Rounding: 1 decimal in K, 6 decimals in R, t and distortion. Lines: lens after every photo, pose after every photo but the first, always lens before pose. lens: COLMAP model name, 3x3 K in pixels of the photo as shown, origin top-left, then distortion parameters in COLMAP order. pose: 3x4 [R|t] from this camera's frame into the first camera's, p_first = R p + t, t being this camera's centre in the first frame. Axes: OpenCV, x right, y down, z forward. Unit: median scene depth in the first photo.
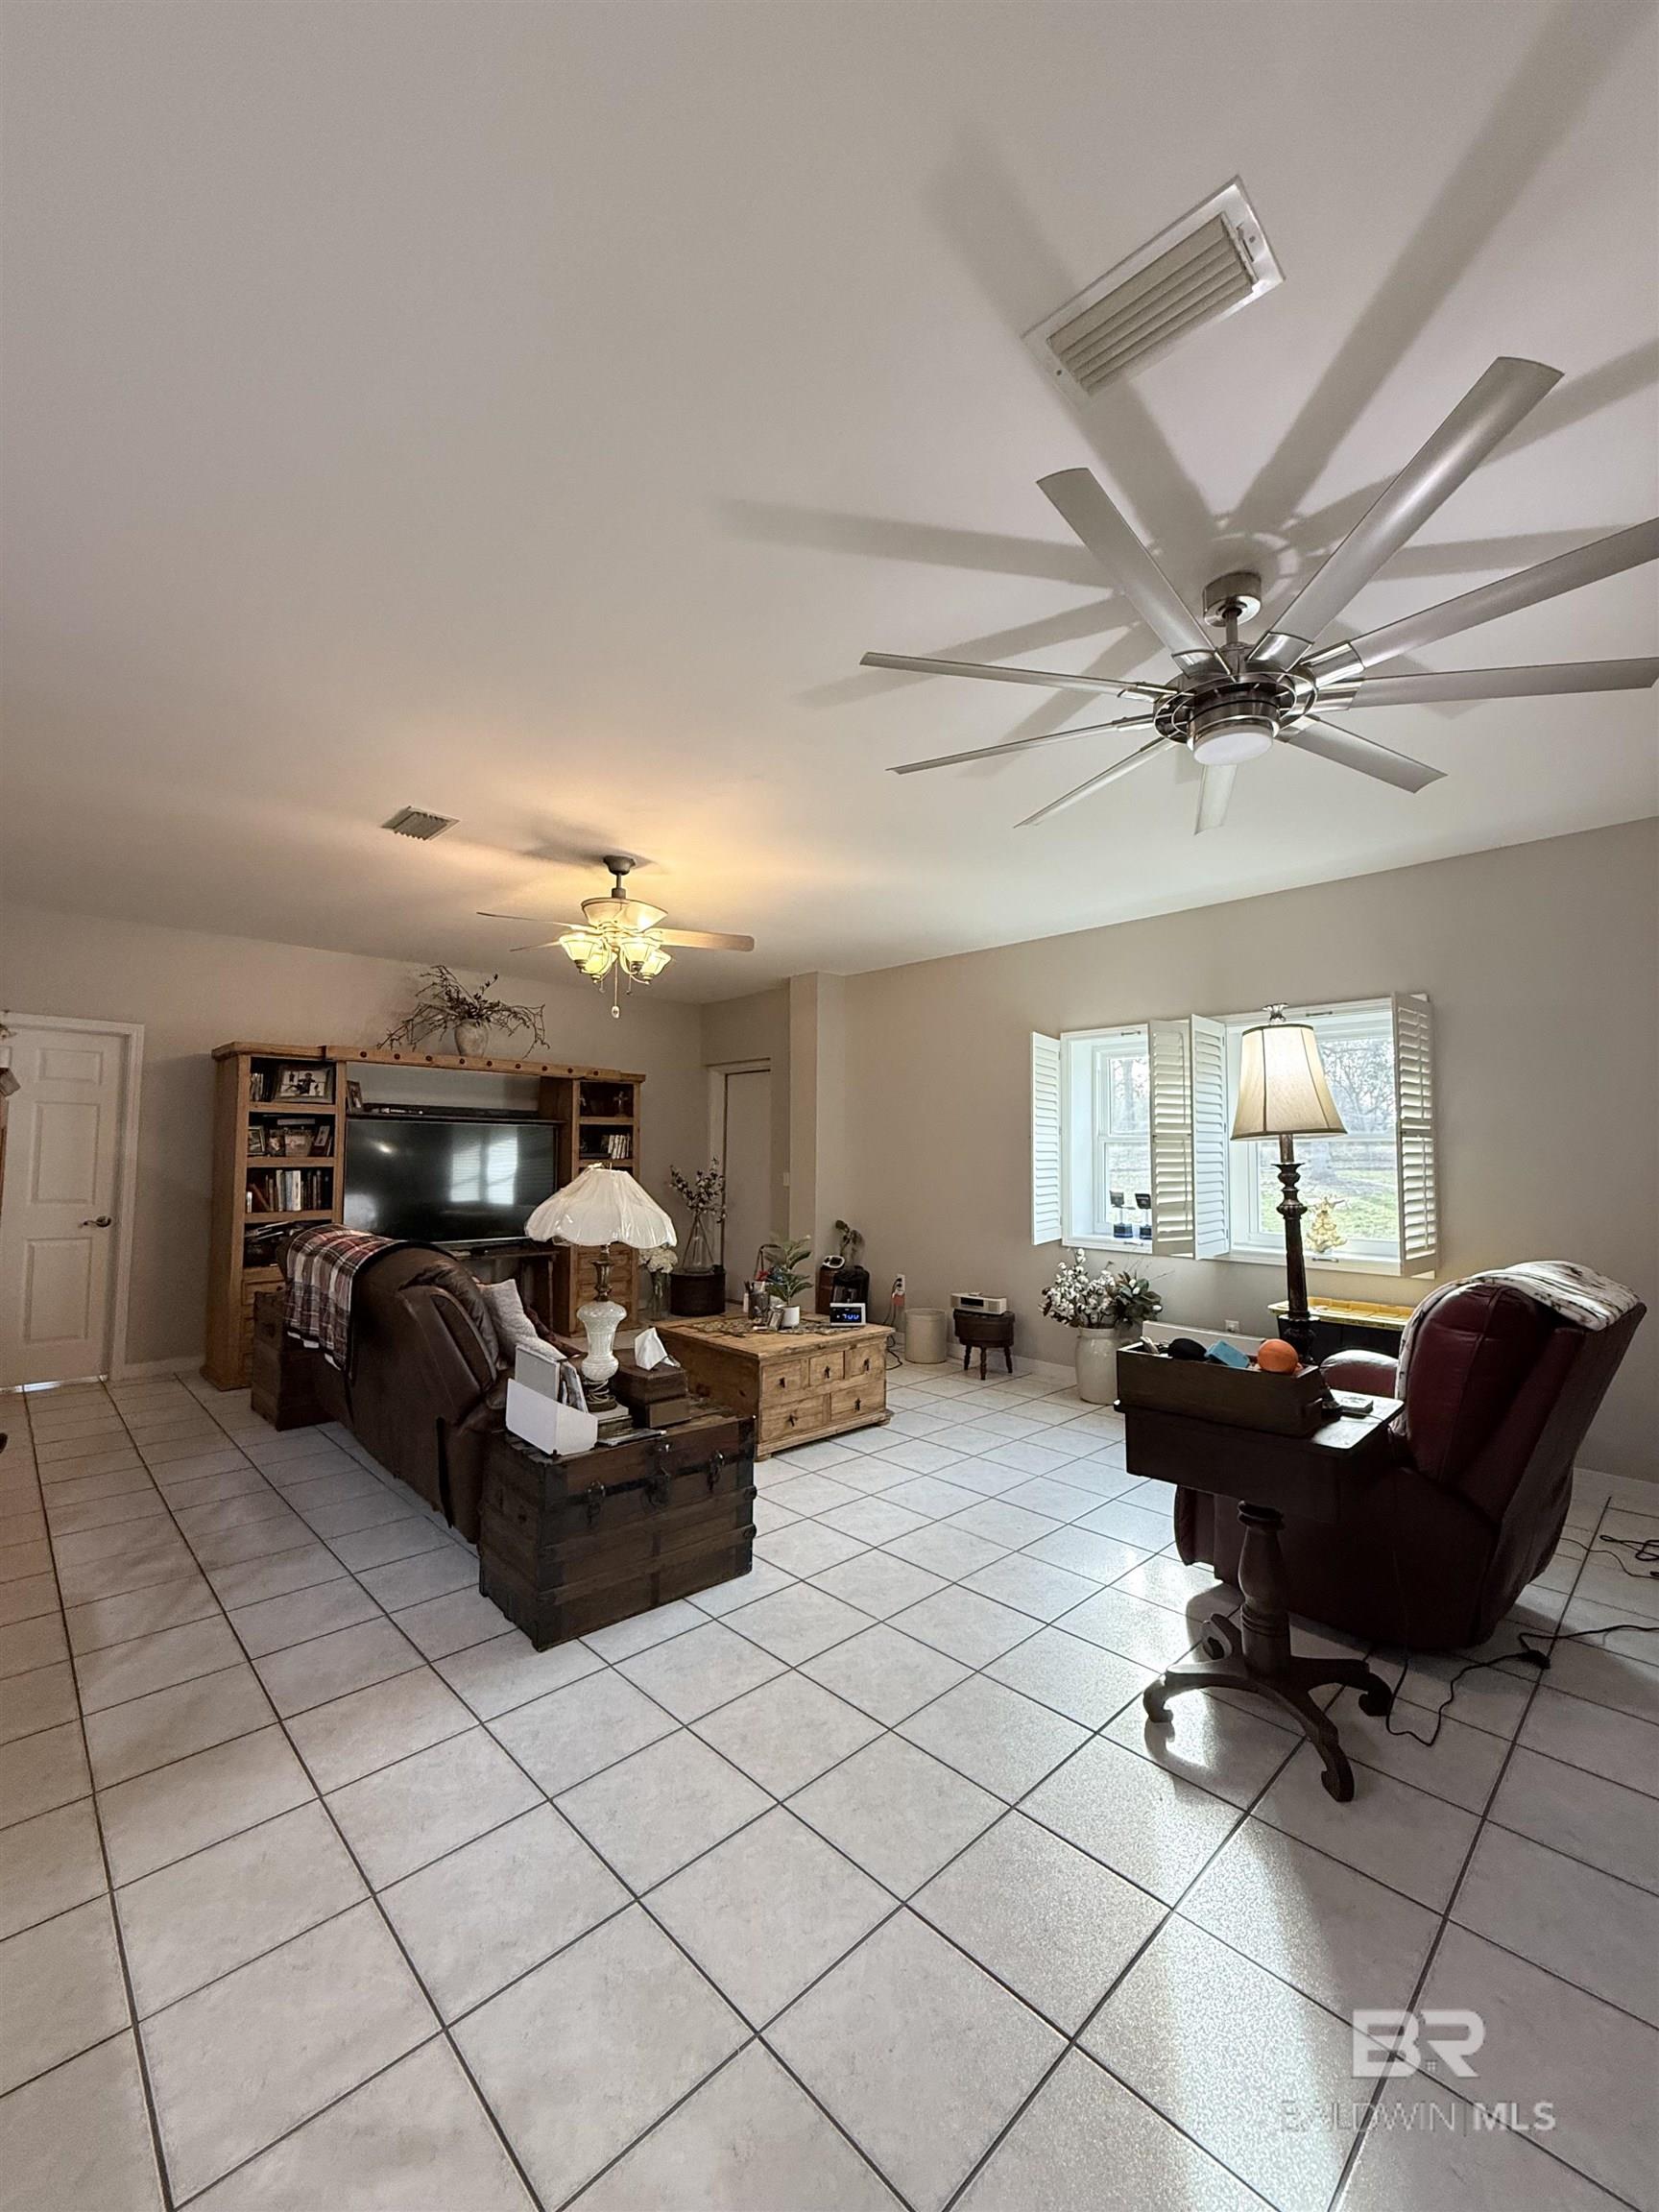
lens RADIAL K [[881.3, 0, 828.1], [0, 881.3, 1104.1], [0, 0, 1]] dist [-0.001564, 0.000722]
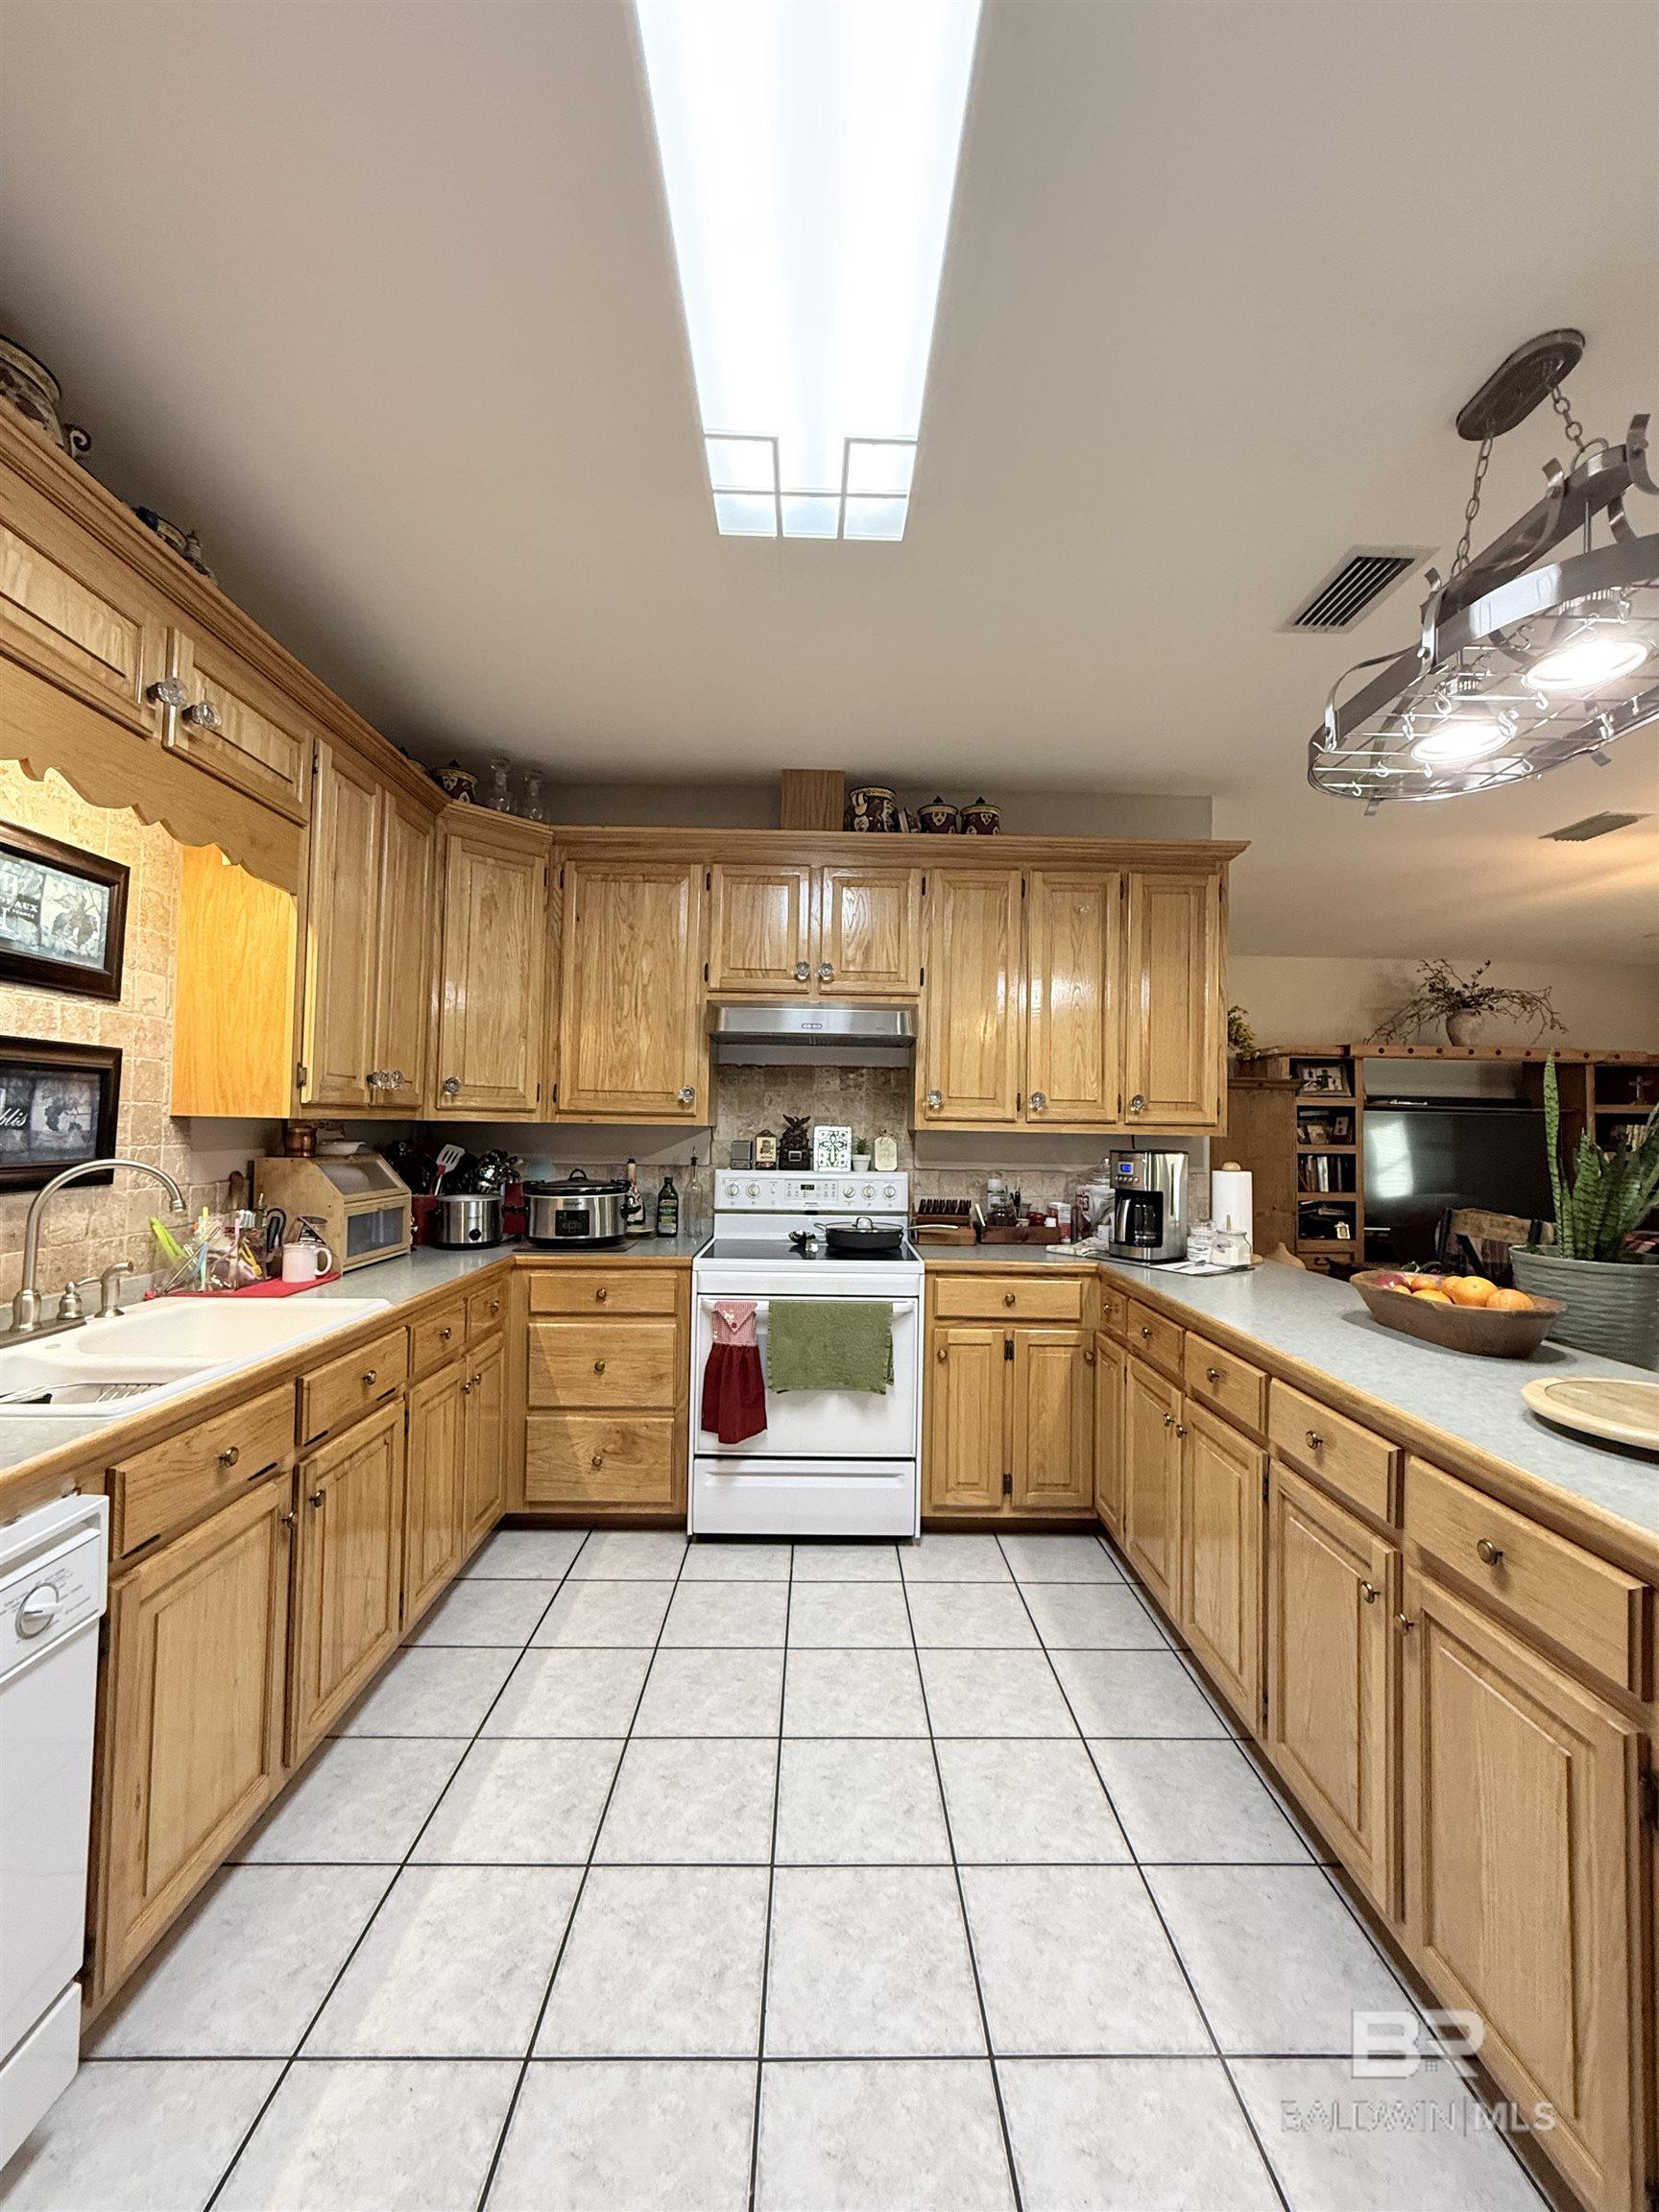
lens RADIAL K [[881.3, 0, 833.9], [0, 881.3, 1100.9], [0, 0, 1]] dist [-0.001564, 0.000722]
pose [[0.734224, -0.016309, -0.678711, -0.284467], [0.025267, 0.999675, 0.003312, -0.014876], [0.678436, -0.019581, 0.734398, -0.245952]]
